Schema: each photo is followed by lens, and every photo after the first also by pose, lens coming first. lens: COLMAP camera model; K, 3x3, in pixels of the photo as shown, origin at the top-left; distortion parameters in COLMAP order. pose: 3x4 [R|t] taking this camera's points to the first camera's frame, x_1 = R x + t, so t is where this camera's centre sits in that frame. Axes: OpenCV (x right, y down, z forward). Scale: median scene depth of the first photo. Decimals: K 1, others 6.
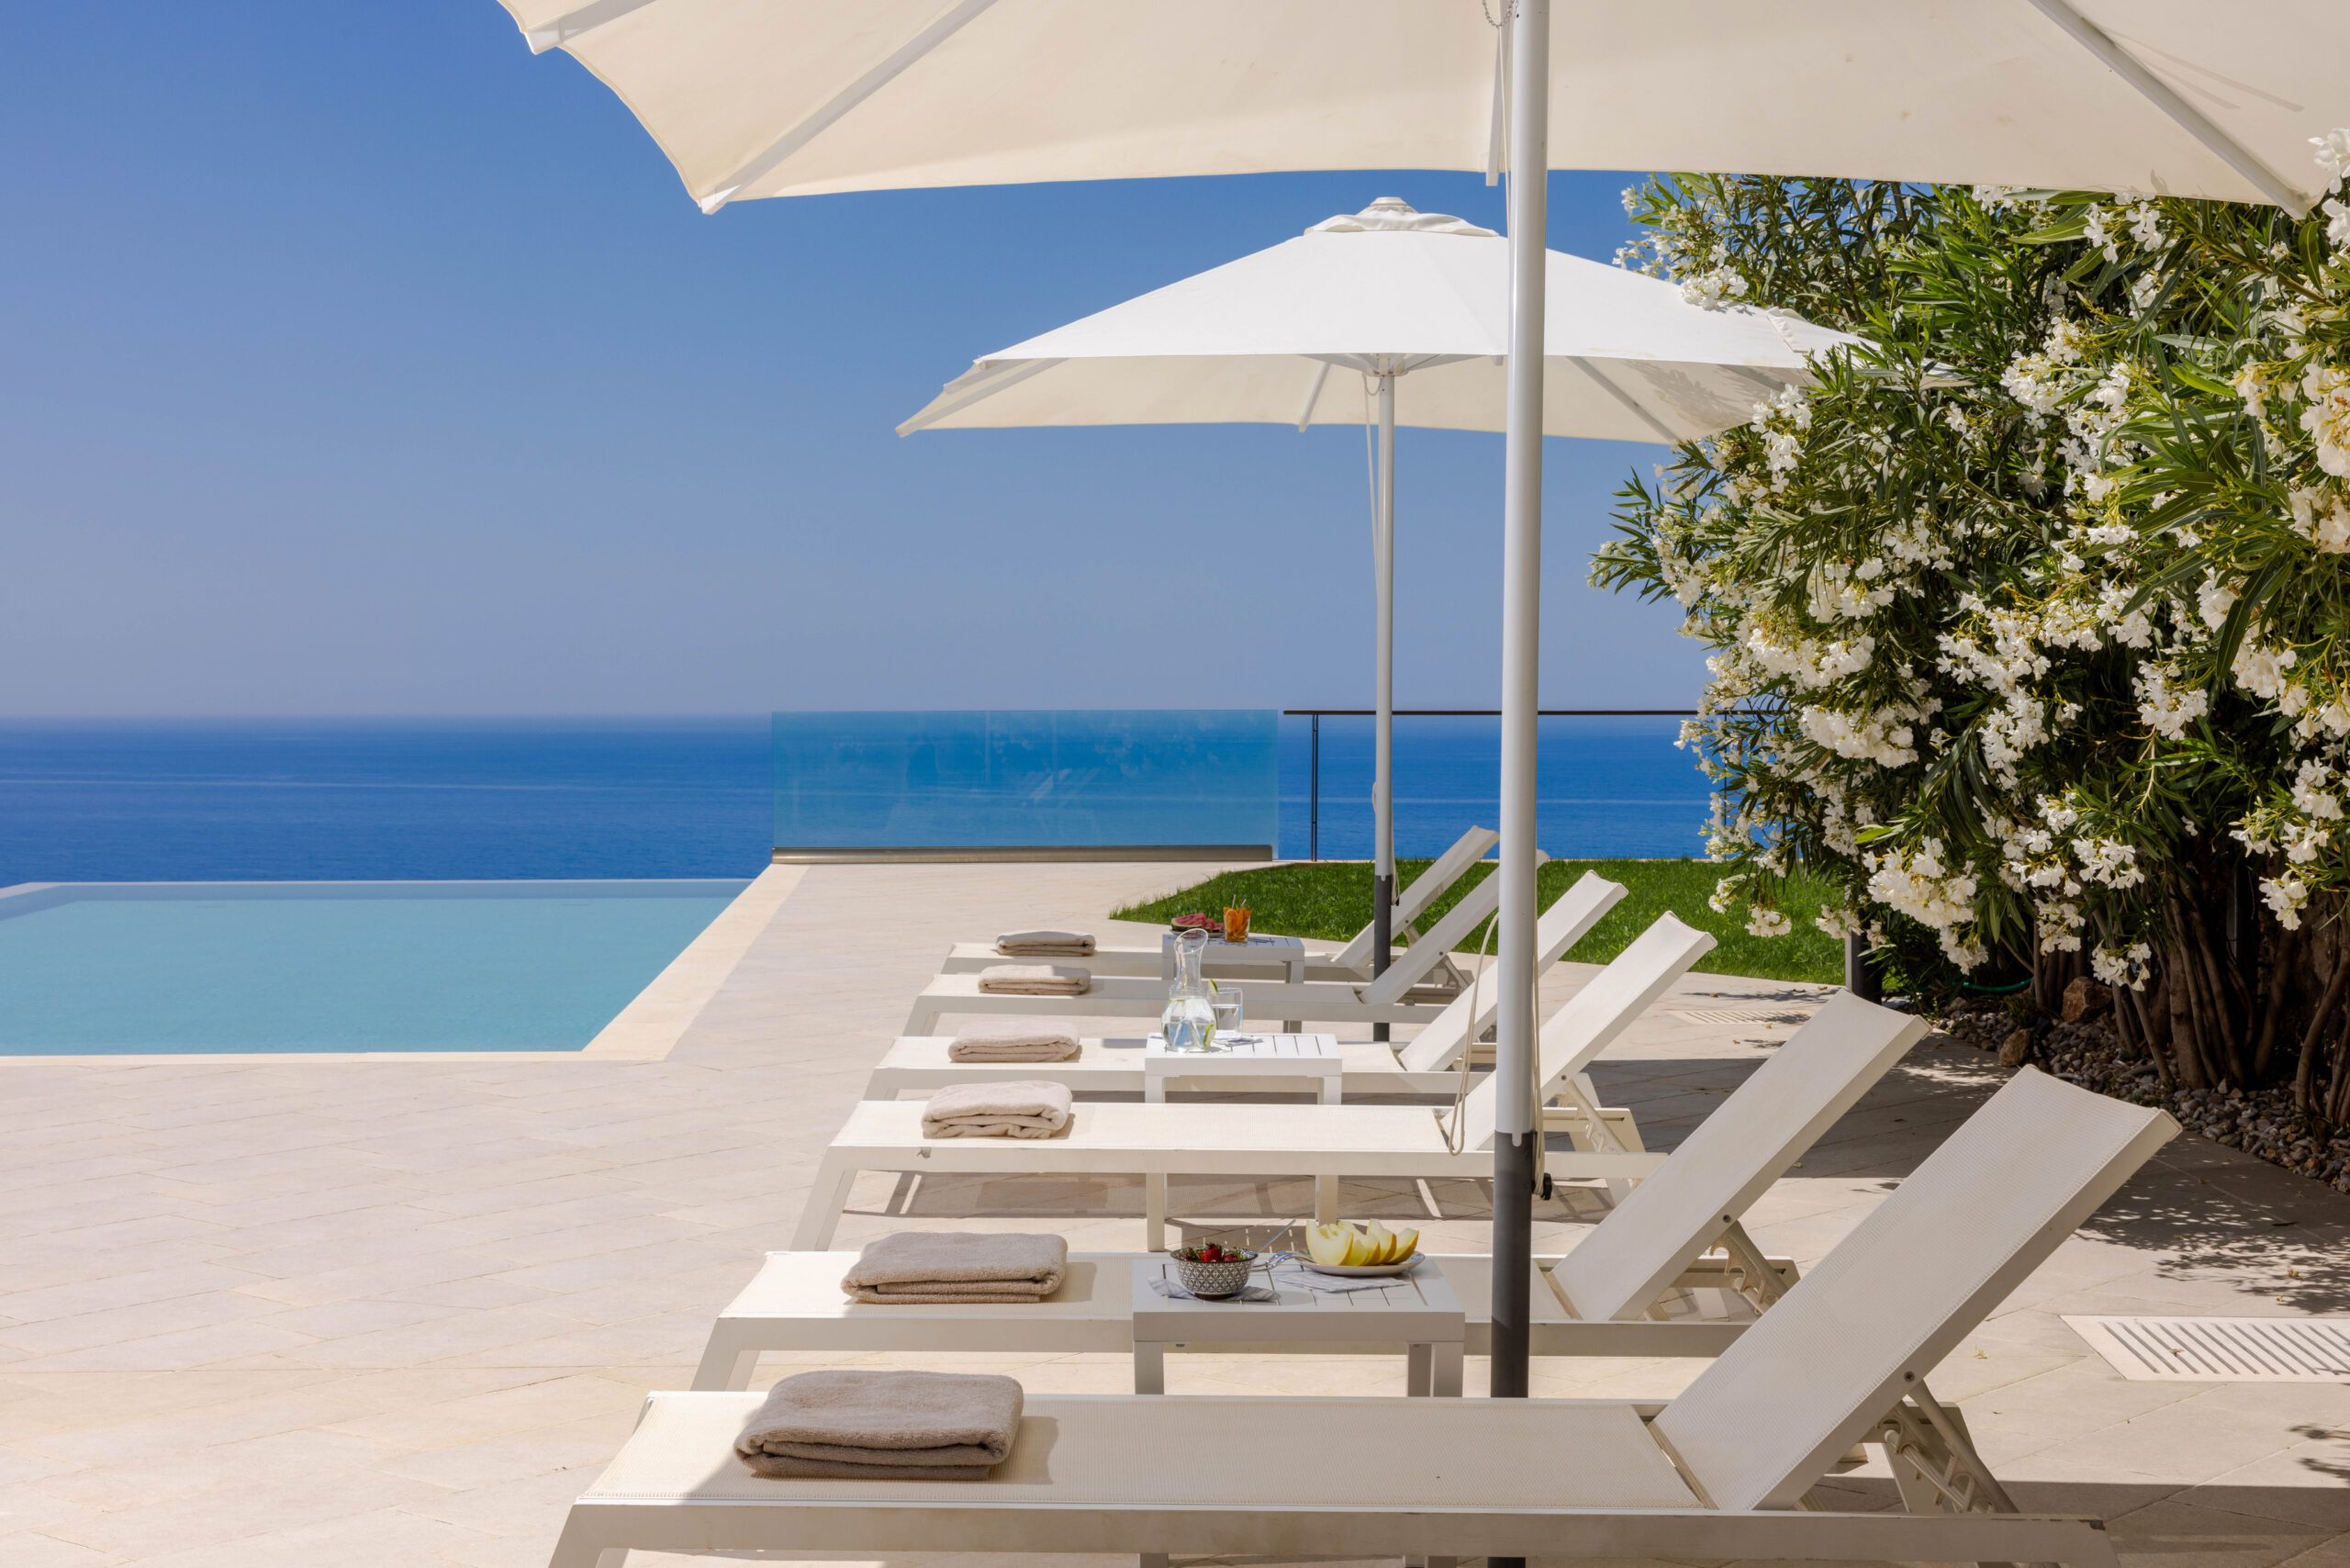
lens RADIAL K [[3344.8, 0, 1131.5], [0, 3344.8, 791.3], [0, 0, 1]] dist [0.029346, 0.000000]
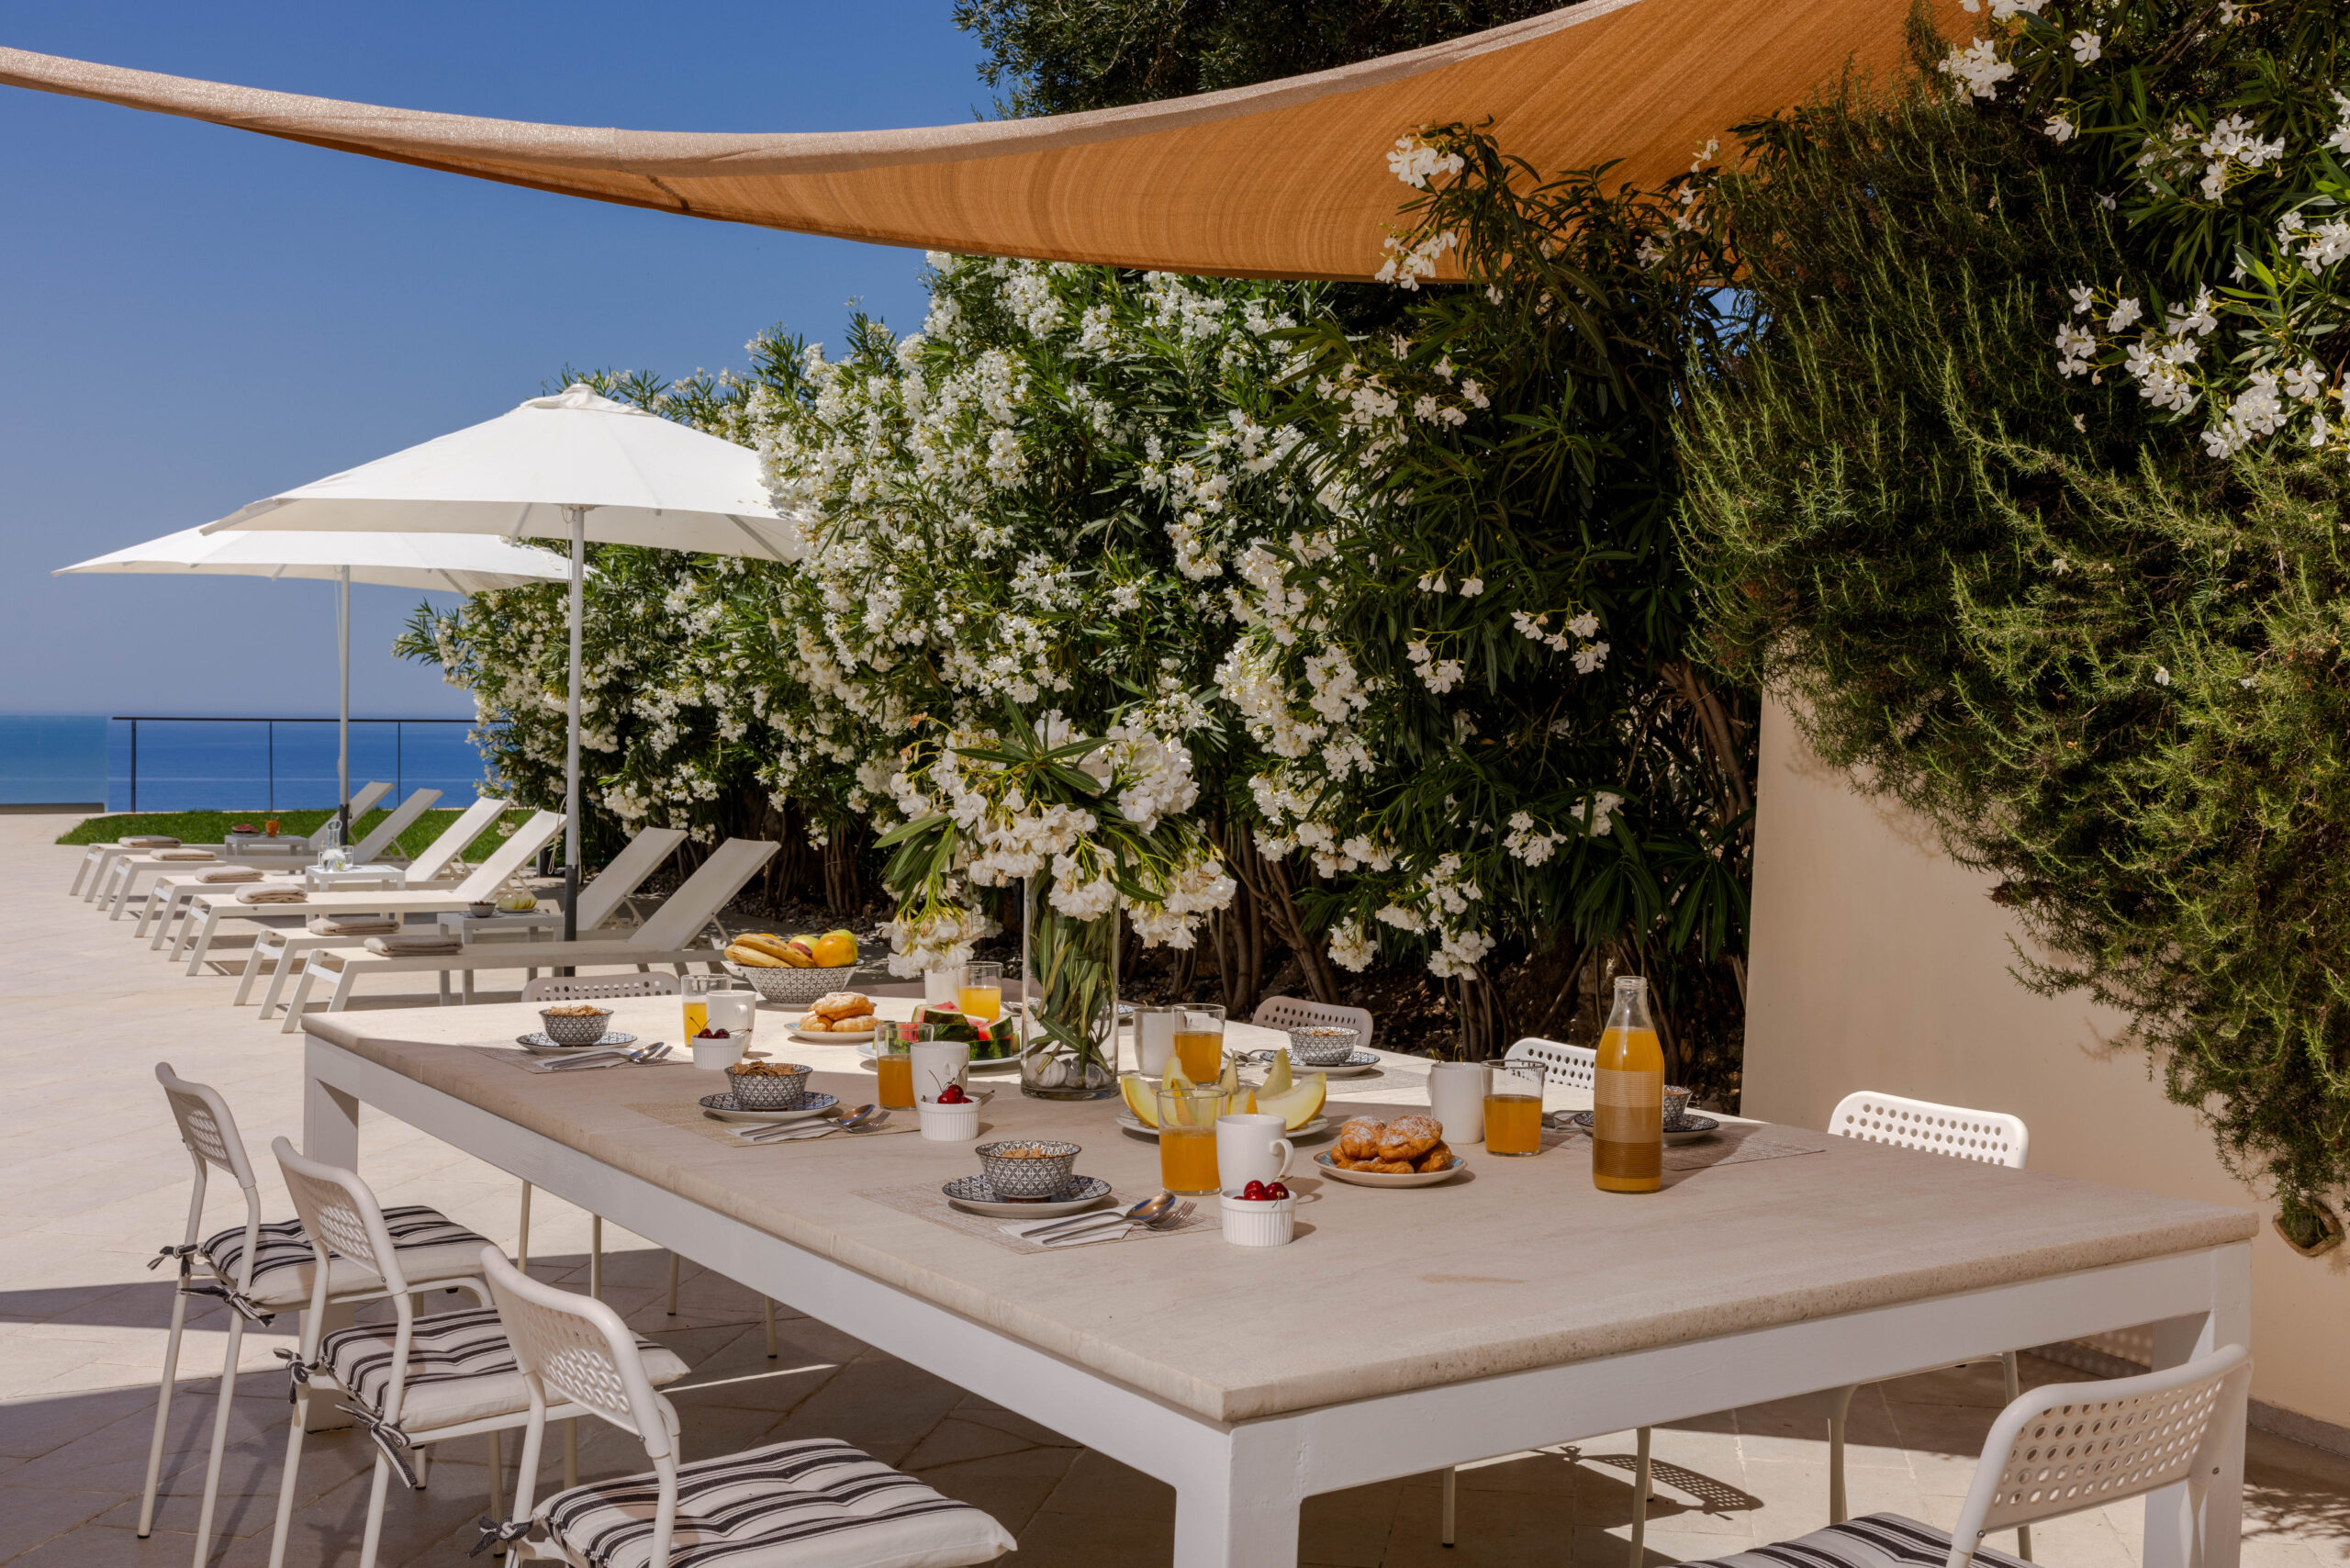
lens RADIAL K [[2481.5, 0, 1175.8], [0, 2481.5, 786.1], [0, 0, 1]] dist [0.019248, 0.000000]
pose [[0.864143, -0.005163, 0.503219, -0.325626], [0.002376, 0.999978, 0.006180, 0.007146], [-0.503240, -0.004144, 0.864137, -0.754719]]
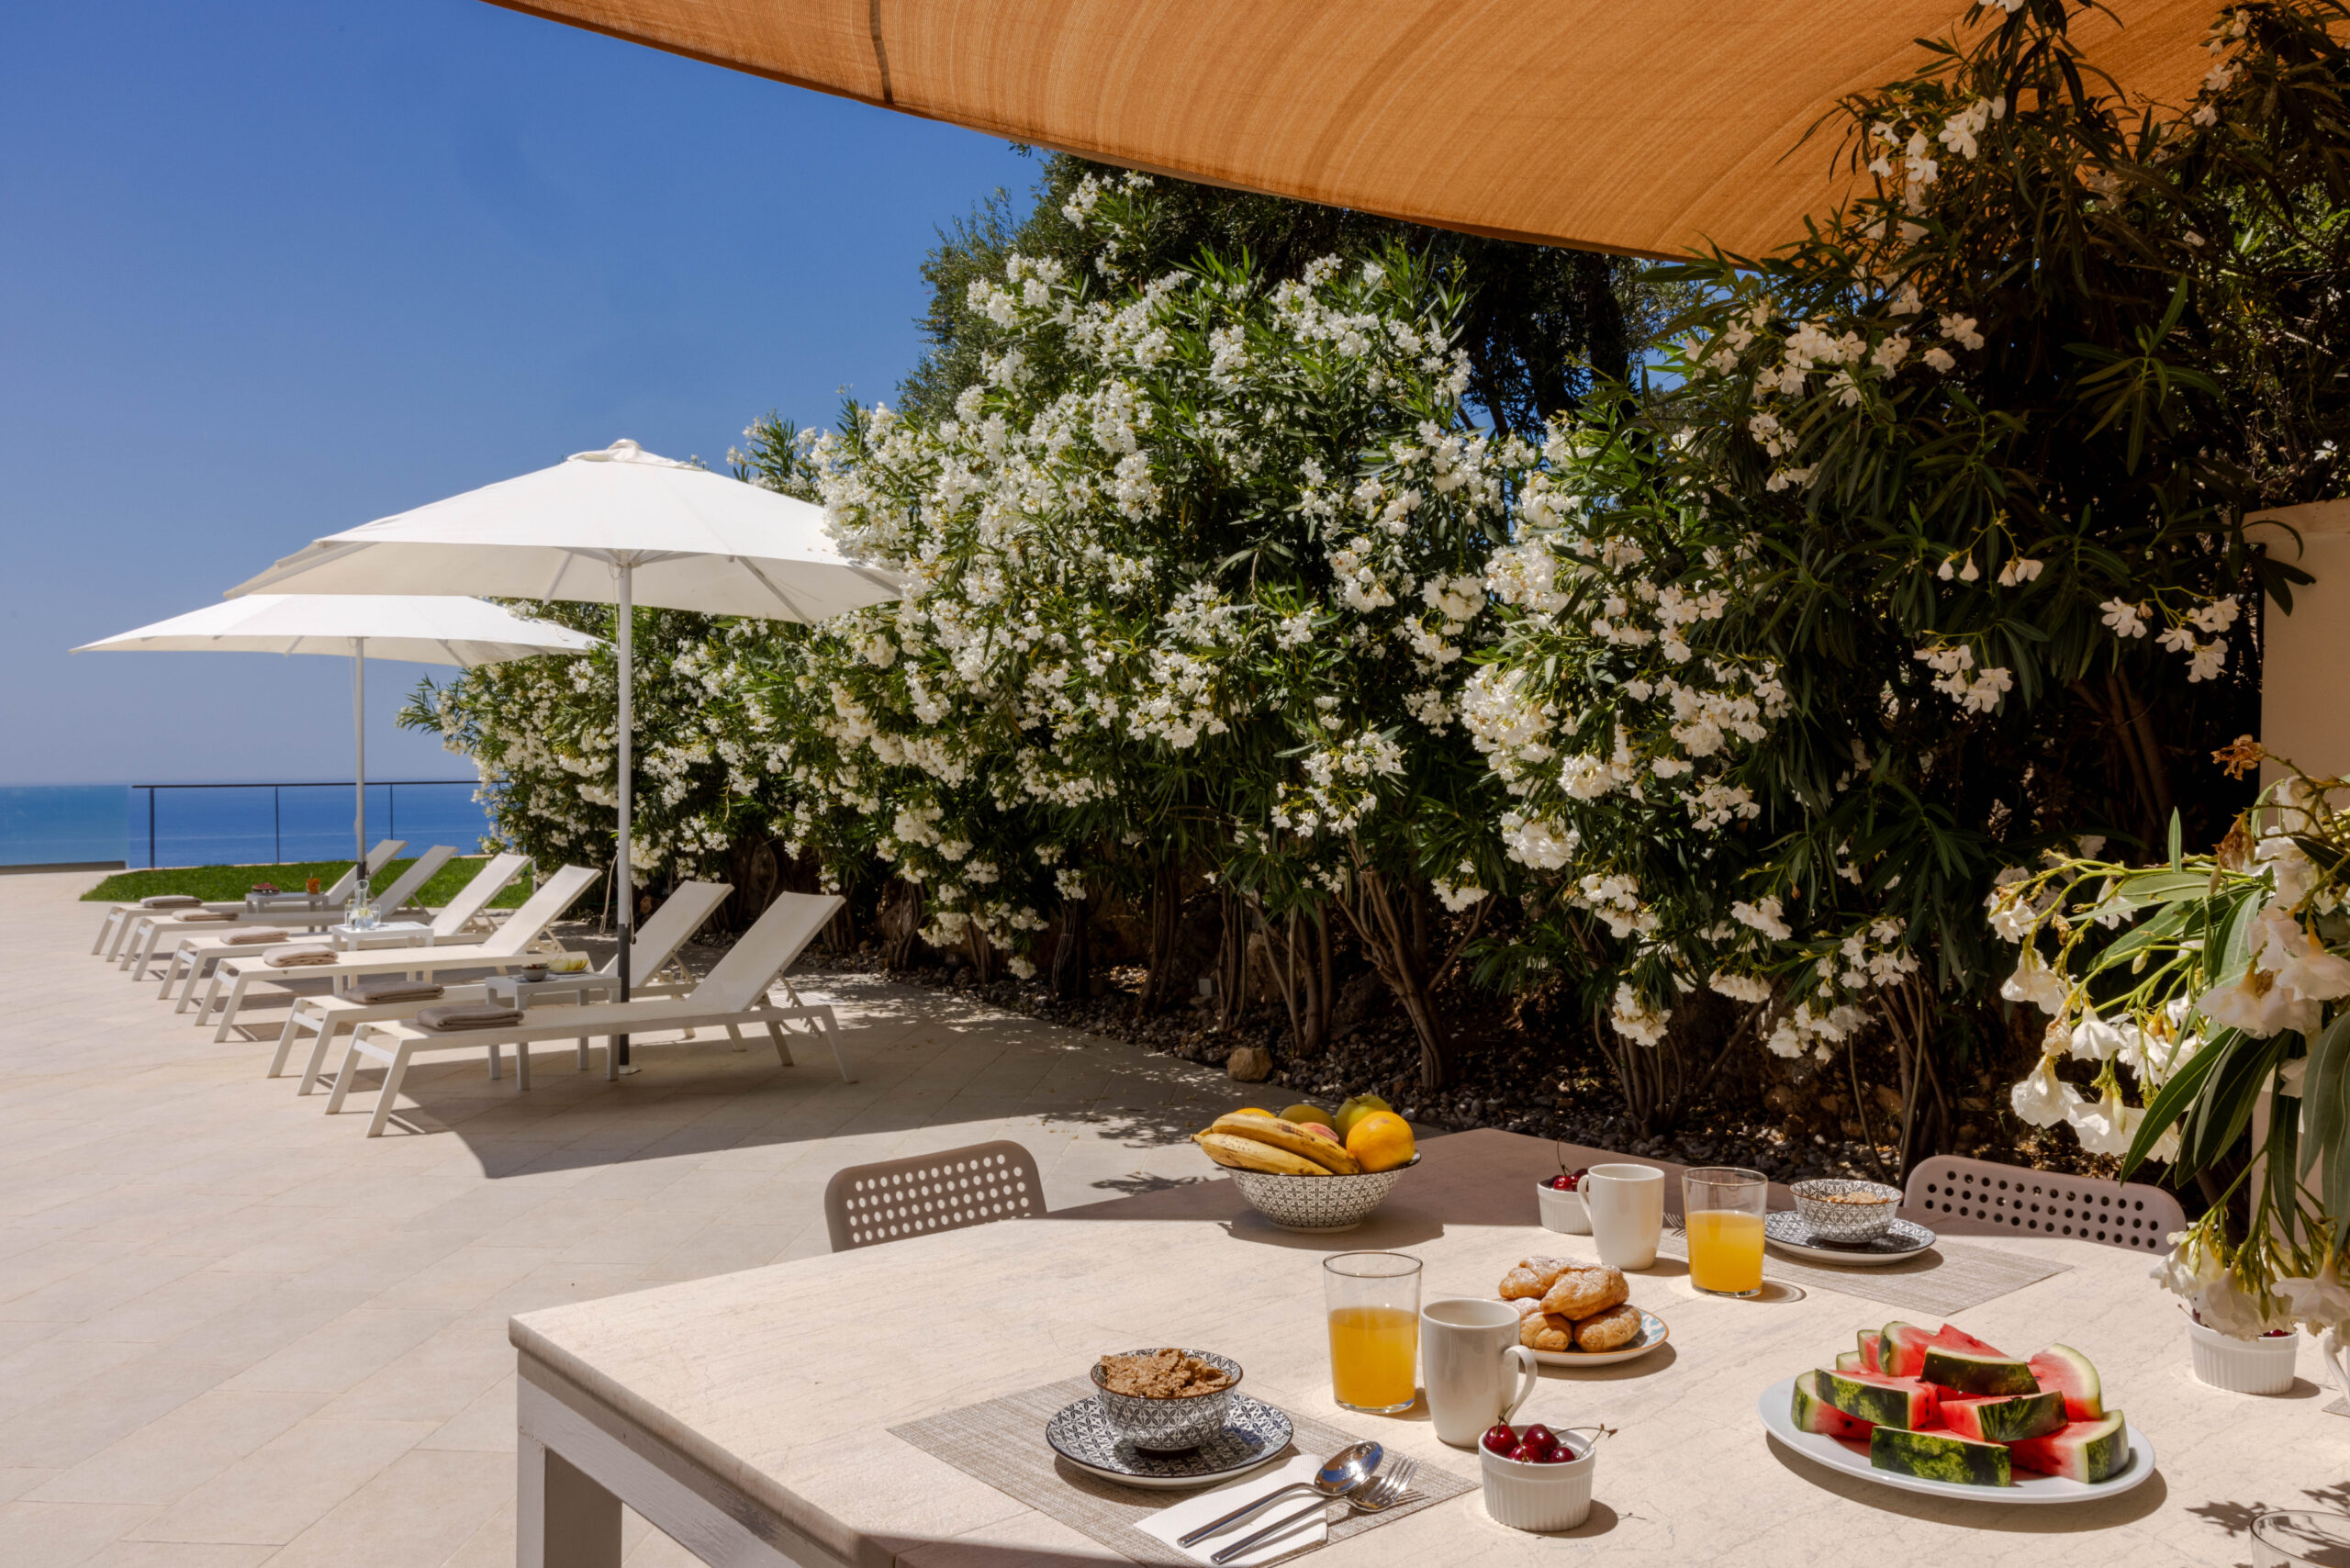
lens RADIAL K [[1859.1, 0, 1172.9], [0, 1859.1, 777.1], [0, 0, 1]] dist [0.016123, 0.012096]
pose [[0.806903, -0.012181, 0.590559, -0.284186], [0.025634, 0.999568, -0.014408, 0.000549], [-0.590128, 0.026764, 0.806866, -0.416045]]
